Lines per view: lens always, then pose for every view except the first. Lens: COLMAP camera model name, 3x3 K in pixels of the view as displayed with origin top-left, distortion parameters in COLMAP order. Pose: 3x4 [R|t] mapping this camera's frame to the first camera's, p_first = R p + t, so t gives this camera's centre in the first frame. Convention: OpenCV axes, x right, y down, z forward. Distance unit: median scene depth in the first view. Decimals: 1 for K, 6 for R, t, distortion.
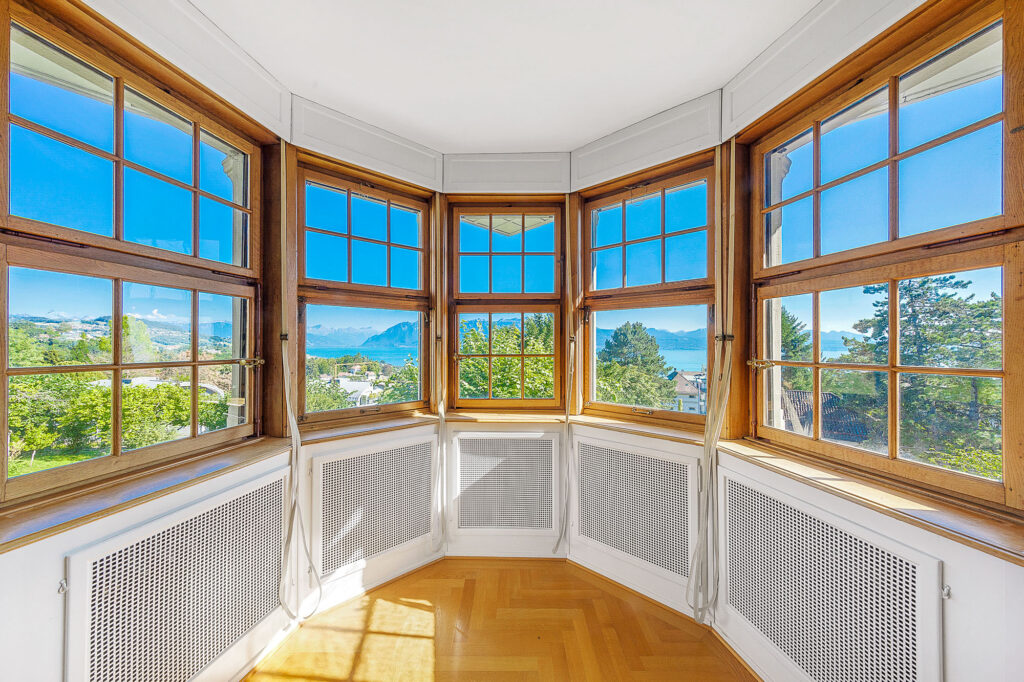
lens RADIAL K [[322.8, 0, 510.3], [0, 322.8, 343.8], [0, 0, 1]] dist [0.003047, 0.000120]
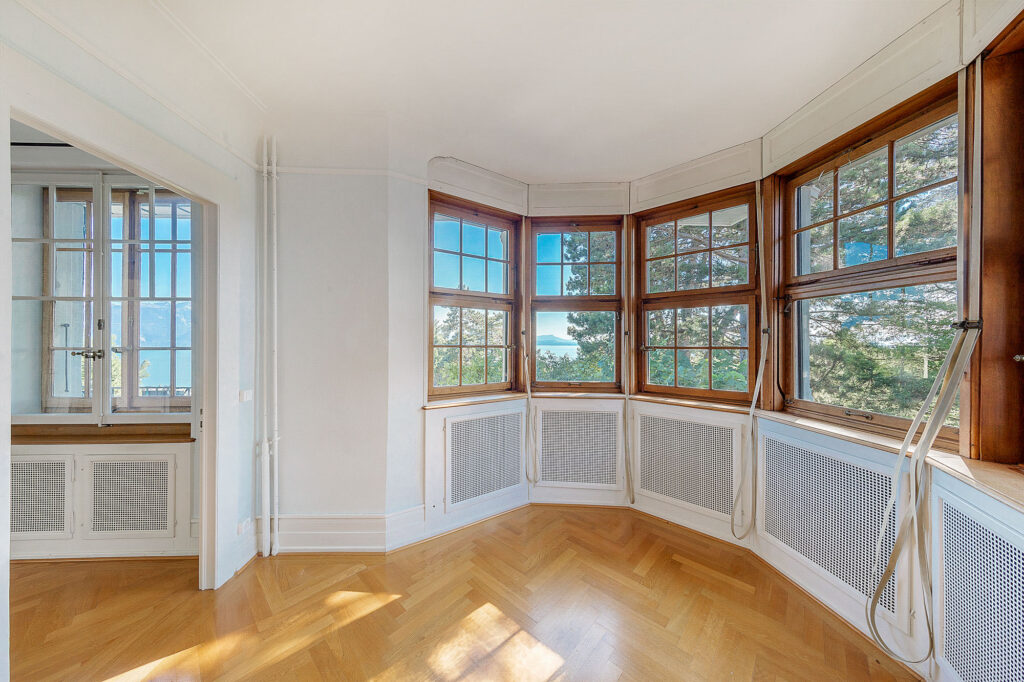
lens RADIAL K [[322.8, 0, 513.3], [0, 322.8, 340.0], [0, 0, 1]] dist [0.003047, 0.000120]
pose [[0.731142, 0.002484, -0.682220, 0.302968], [-0.000090, 0.999994, 0.003544, 0.007921], [0.682225, -0.002530, 0.731138, -0.196371]]
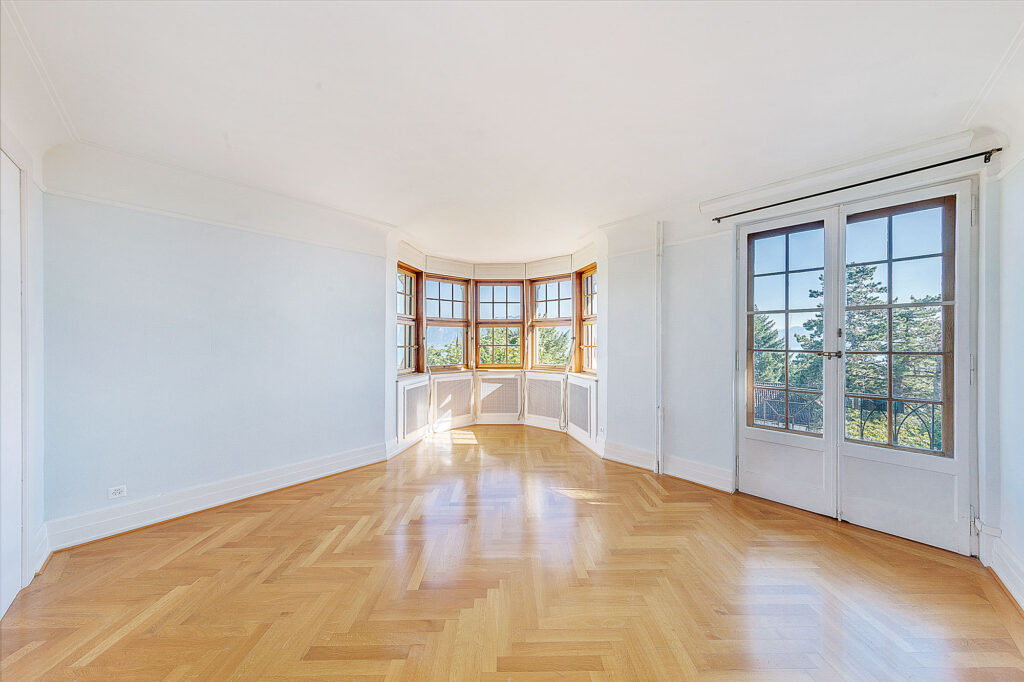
lens RADIAL K [[322.8, 0, 509.5], [0, 322.8, 341.4], [0, 0, 1]] dist [0.003047, 0.000120]
pose [[0.999773, -0.002811, 0.021119, 0.009007], [0.002786, 0.999995, 0.001221, 0.003453], [-0.021122, -0.001162, 0.999776, -1.442986]]
